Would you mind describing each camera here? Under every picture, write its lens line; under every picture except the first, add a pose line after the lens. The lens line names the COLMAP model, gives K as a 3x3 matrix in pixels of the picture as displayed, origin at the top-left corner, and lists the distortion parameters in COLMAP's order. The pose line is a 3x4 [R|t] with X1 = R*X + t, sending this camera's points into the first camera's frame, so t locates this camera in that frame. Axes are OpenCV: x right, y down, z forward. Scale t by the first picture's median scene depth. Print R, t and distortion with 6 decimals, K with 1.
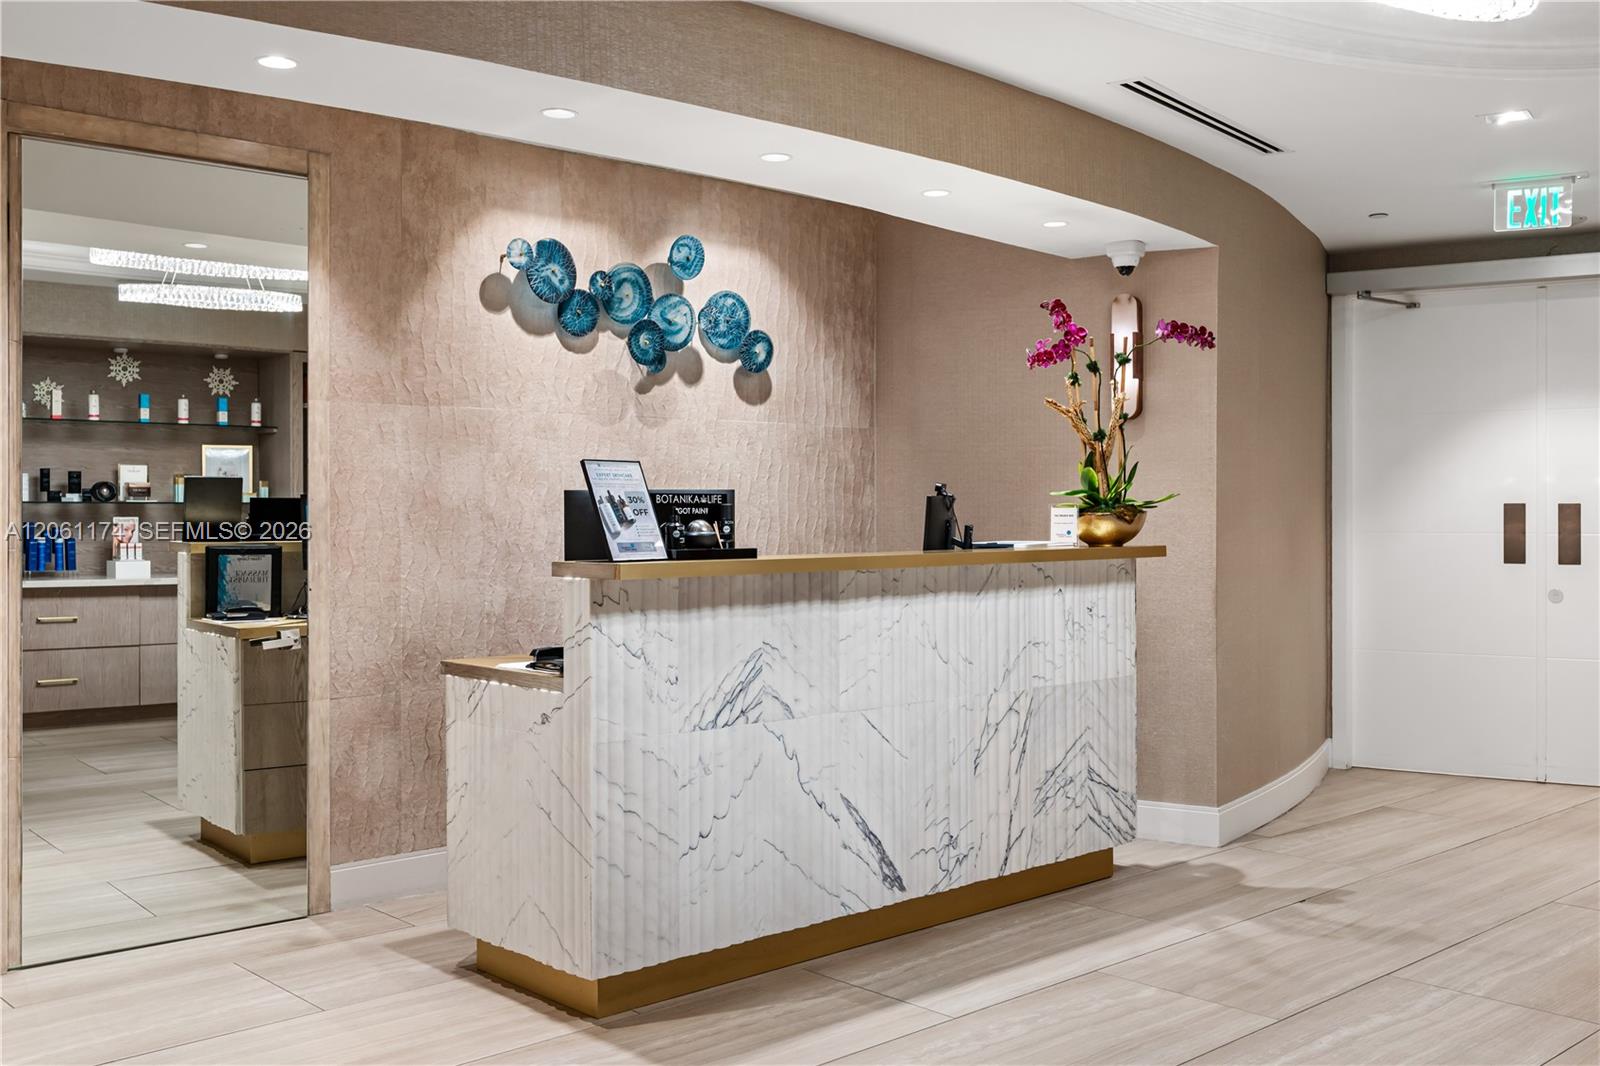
lens RADIAL K [[1535.4, 0, 799.8], [0, 1535.4, 525.9], [0, 0, 1]] dist [-0.003365, 0.000000]
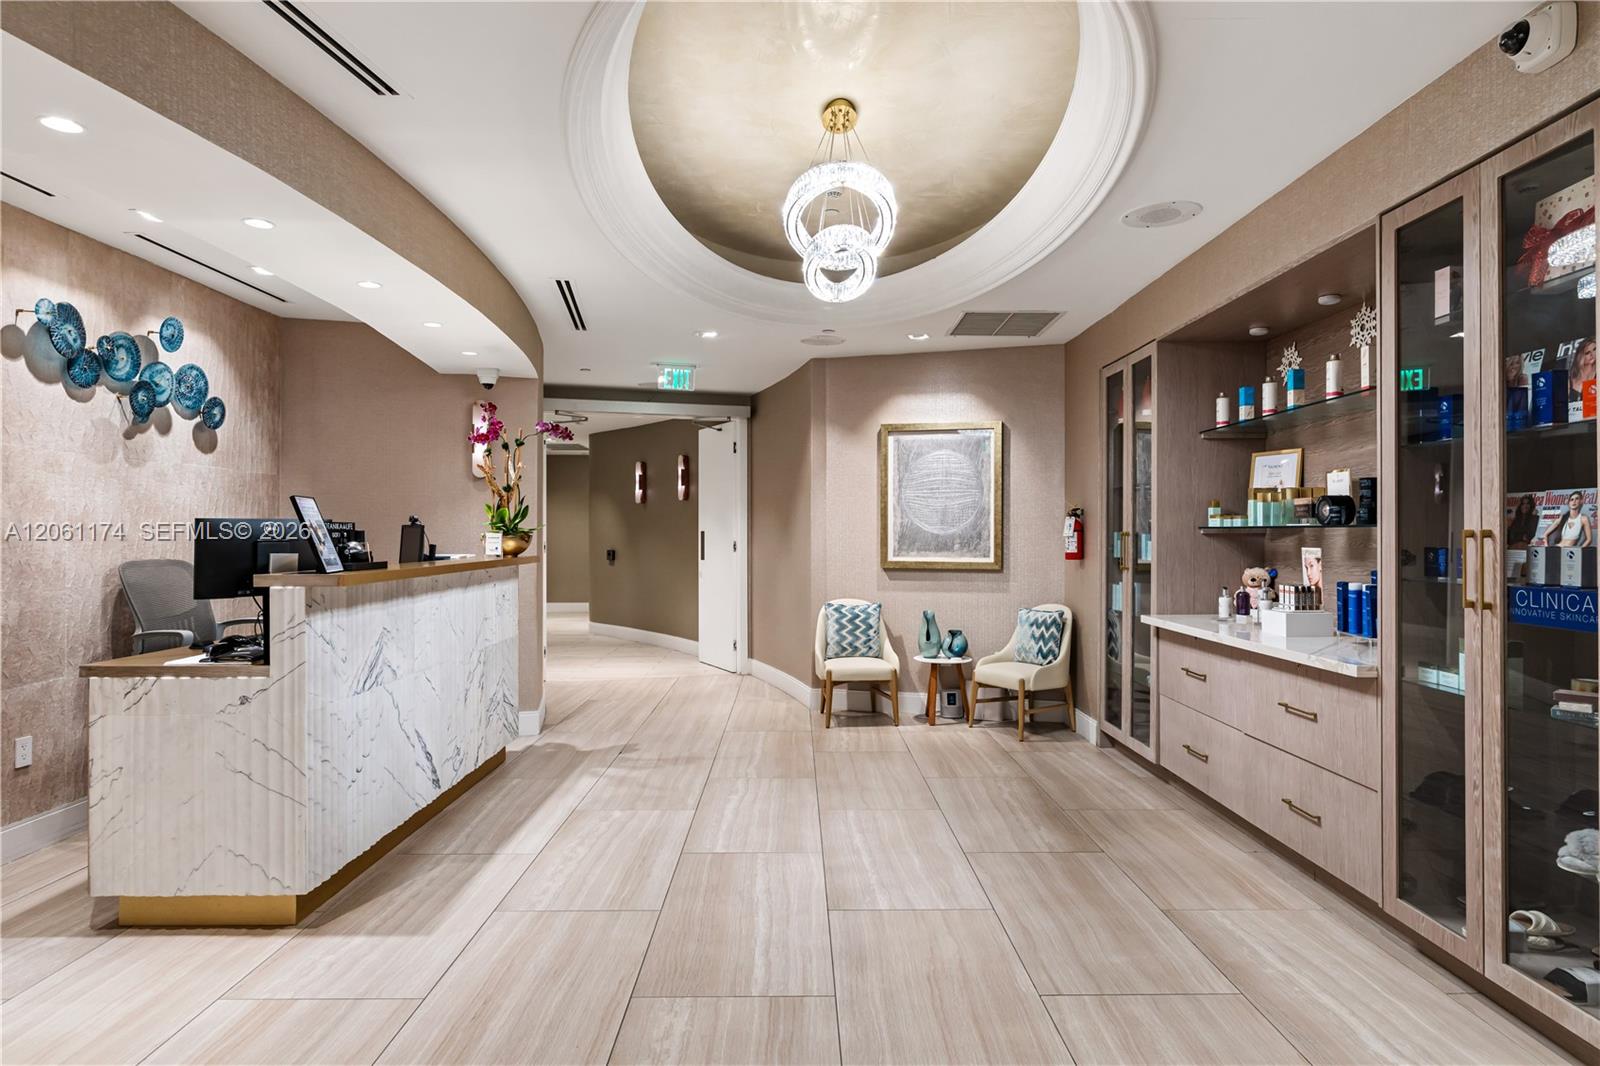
lens RADIAL K [[921.5, 0, 803.5], [0, 921.5, 536.5], [0, 0, 1]] dist [-0.003564, 0.001547]
pose [[0.668860, -0.001047, 0.743387, -0.305175], [0.006676, 0.999967, -0.004597, -0.001396], [-0.743358, 0.008038, 0.668845, 0.111478]]
